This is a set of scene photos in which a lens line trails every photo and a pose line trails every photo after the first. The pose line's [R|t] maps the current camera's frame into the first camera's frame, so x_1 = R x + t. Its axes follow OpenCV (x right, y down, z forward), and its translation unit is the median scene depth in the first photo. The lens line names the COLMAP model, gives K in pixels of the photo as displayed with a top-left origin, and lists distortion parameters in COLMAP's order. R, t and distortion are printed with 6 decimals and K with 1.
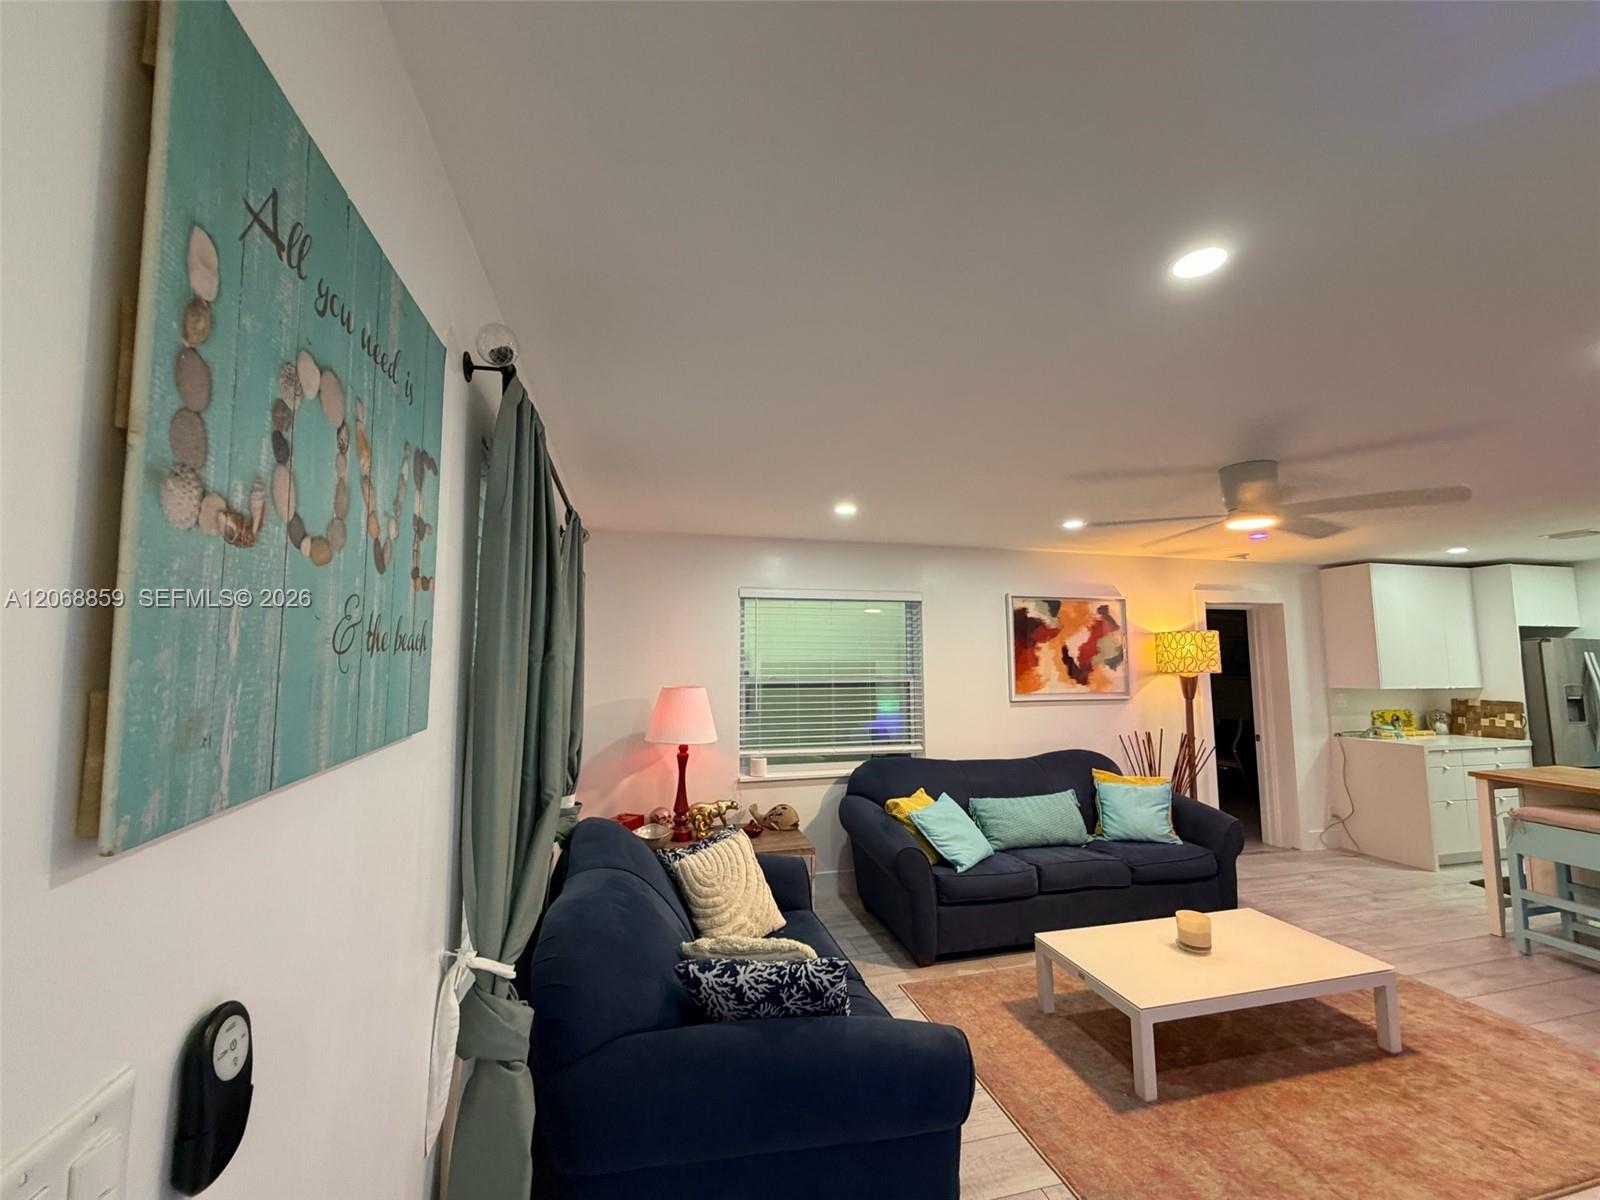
lens RADIAL K [[636.5, 0, 793.6], [0, 636.5, 603.5], [0, 0, 1]] dist [-0.001475, 0.000341]
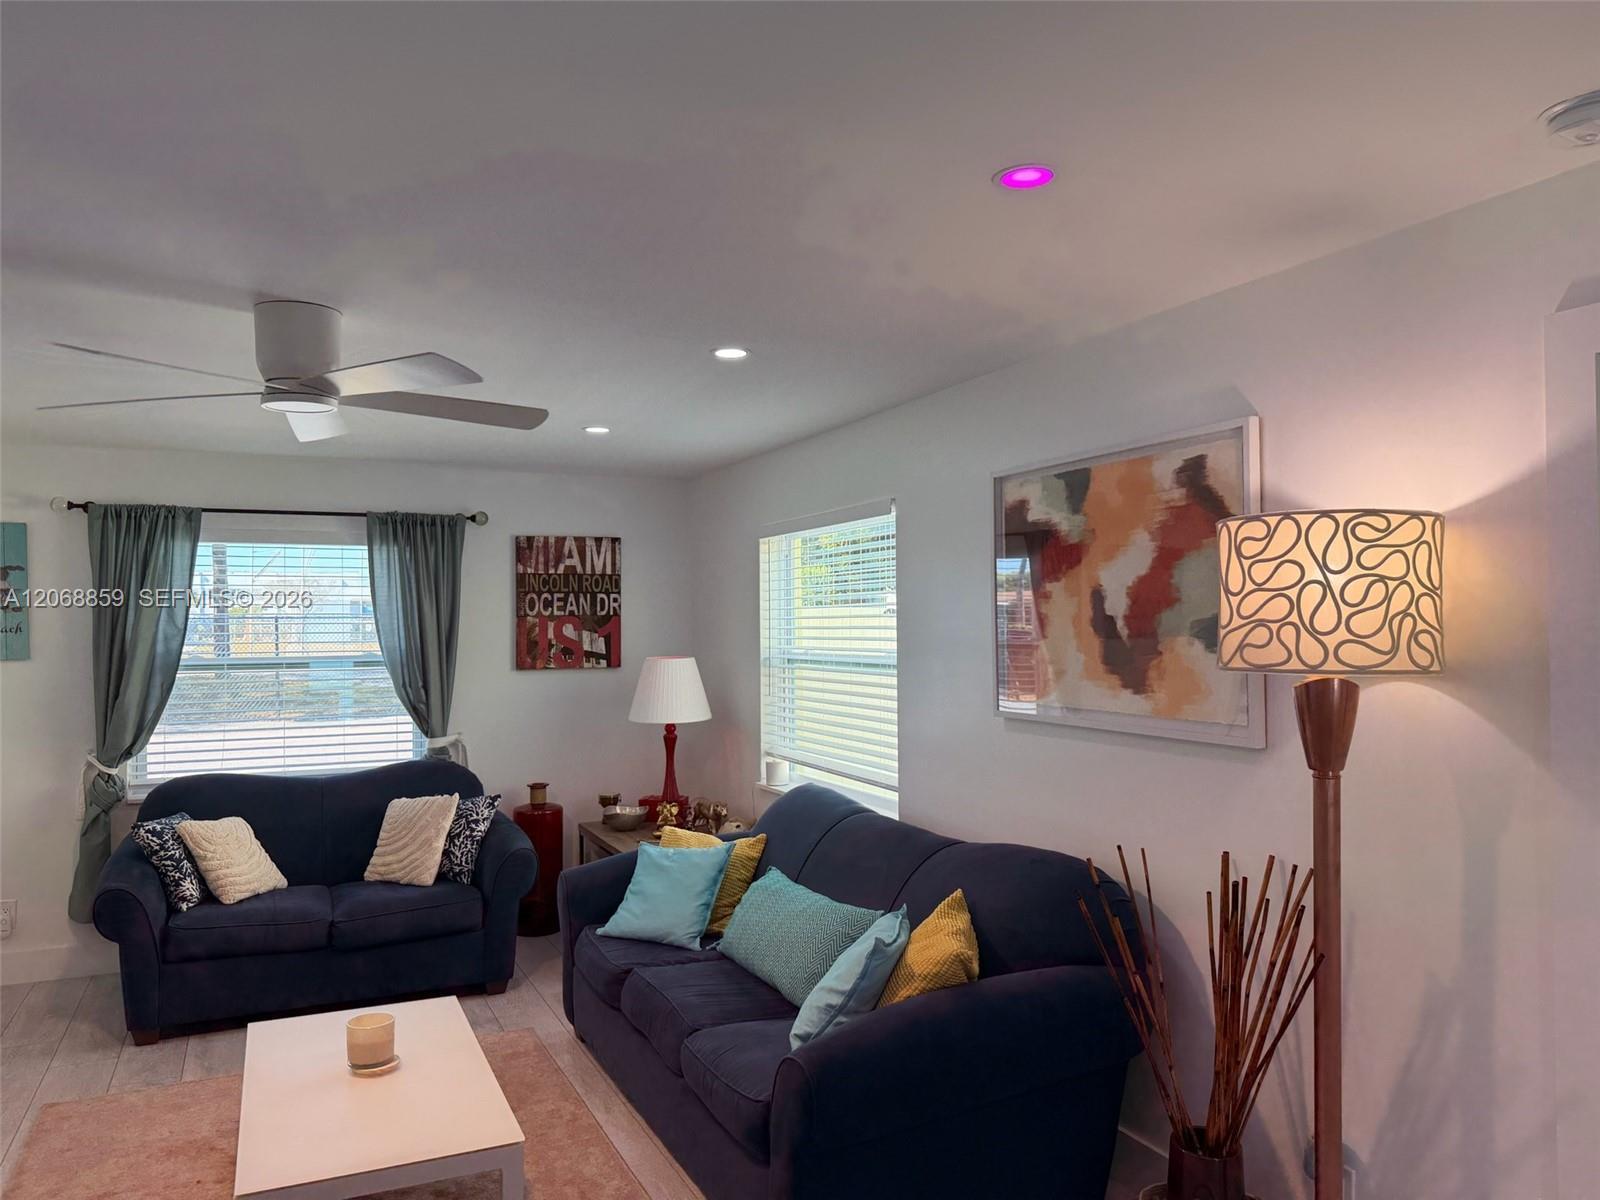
lens RADIAL K [[1114.5, 0, 796.3], [0, 1114.5, 609.0], [0, 0, 1]] dist [0.120989, -0.224875]
pose [[0.192404, -0.012673, -0.981234, 1.041372], [0.098819, 0.995084, 0.006525, 0.057755], [0.976328, -0.098220, 0.192711, 0.694411]]
